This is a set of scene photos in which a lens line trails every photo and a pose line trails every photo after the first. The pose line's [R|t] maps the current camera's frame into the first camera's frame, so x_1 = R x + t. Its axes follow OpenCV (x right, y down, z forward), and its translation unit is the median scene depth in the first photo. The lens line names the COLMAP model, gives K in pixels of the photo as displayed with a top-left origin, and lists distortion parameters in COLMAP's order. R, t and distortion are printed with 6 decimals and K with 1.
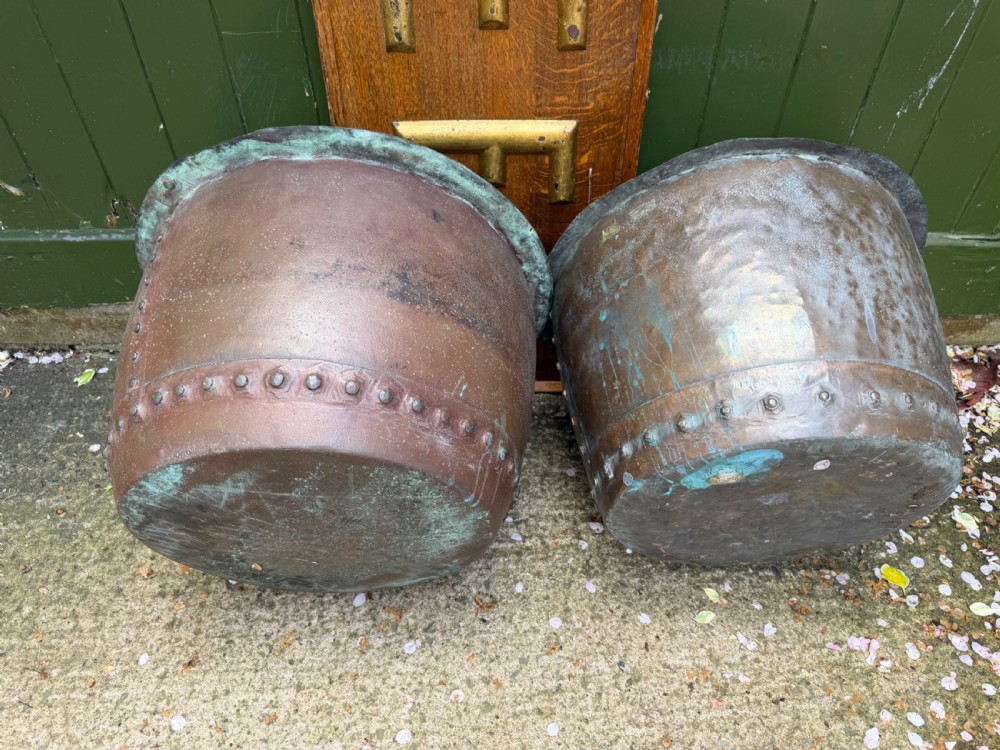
lens RADIAL K [[713.4, 0, 500.3], [0, 713.4, 376.5], [0, 0, 1]] dist [0.000070, -0.003470]
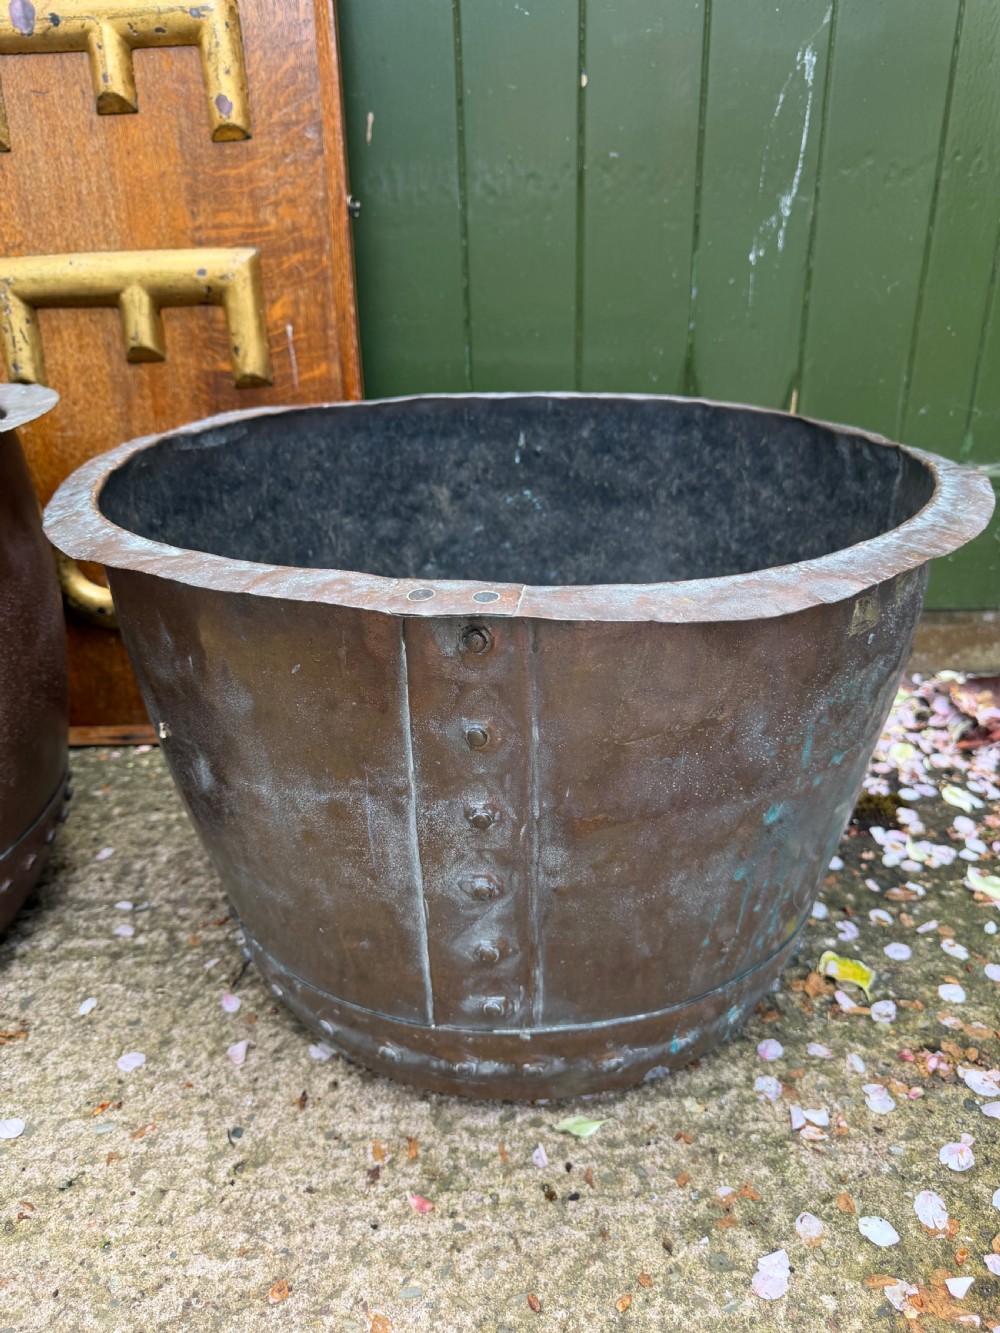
lens RADIAL K [[964.3, 0, 502.6], [0, 964.3, 666.1], [0, 0, 1]] dist [-0.009621, -0.002770]
pose [[0.999718, -0.021415, -0.010297, 0.352810], [0.015987, 0.926782, -0.375259, 0.359943], [0.017579, 0.374988, 0.926863, 0.322178]]
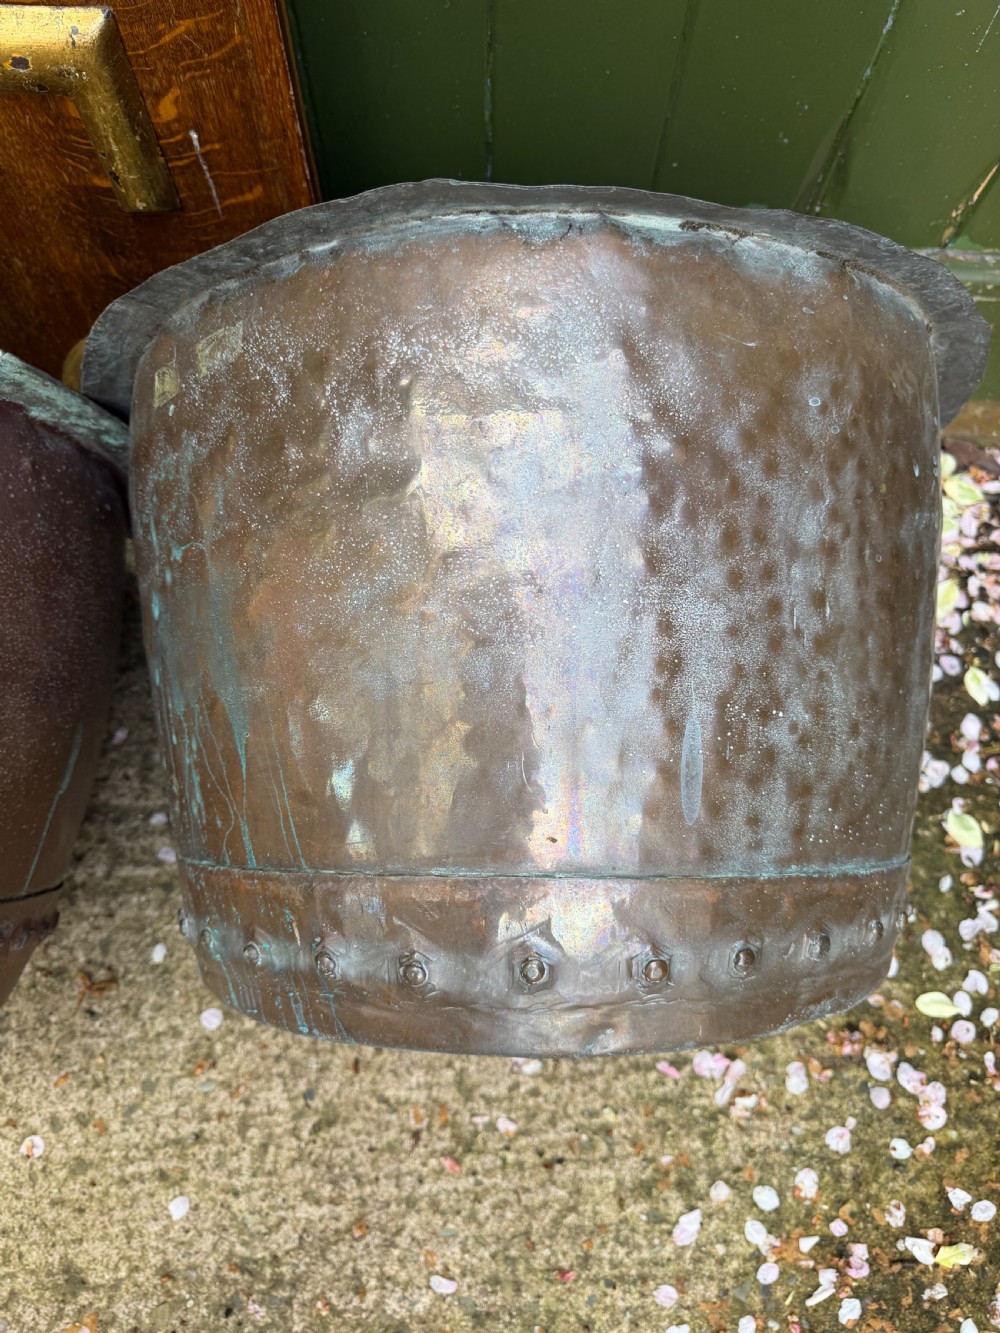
lens RADIAL K [[964.3, 0, 502.6], [0, 964.3, 666.1], [0, 0, 1]] dist [-0.009621, -0.002770]
pose [[0.999847, 0.016643, 0.005365, 0.323293], [-0.017297, 0.896209, 0.443294, -0.288001], [0.002570, -0.443319, 0.896360, 0.430639]]
